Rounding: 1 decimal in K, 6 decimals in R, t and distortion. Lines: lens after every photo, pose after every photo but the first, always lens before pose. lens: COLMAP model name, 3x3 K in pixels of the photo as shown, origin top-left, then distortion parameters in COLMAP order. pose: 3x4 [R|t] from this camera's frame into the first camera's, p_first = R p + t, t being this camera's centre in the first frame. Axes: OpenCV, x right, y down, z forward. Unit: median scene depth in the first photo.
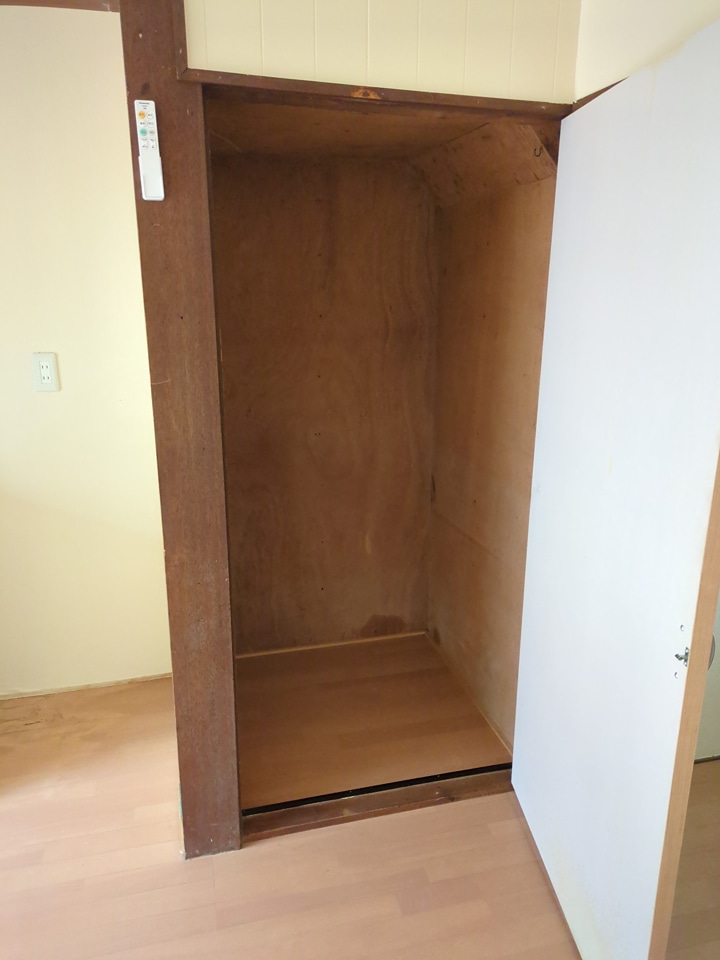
lens RADIAL K [[694.9, 0, 360.6], [0, 694.9, 482.0], [0, 0, 1]] dist [0.032503, -0.029329]
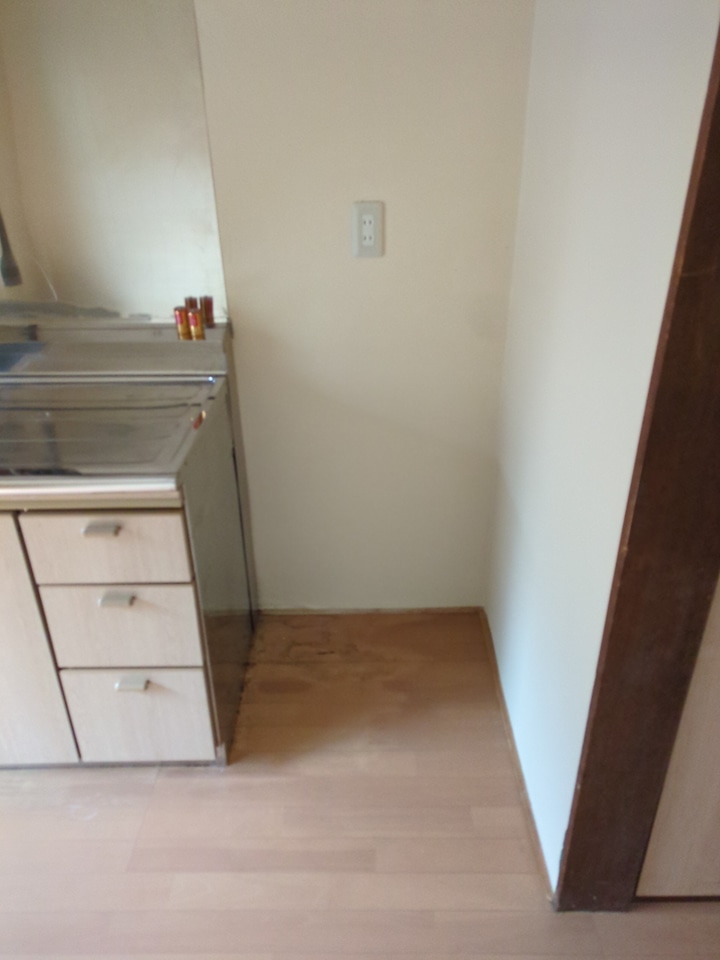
lens RADIAL K [[694.9, 0, 365.5], [0, 694.9, 477.4], [0, 0, 1]] dist [0.032503, -0.029329]
pose [[0.965817, 0.111924, -0.233819, -0.247206], [-0.061514, 0.975178, 0.212705, -0.056580], [0.251822, -0.191051, 0.948728, 0.235564]]
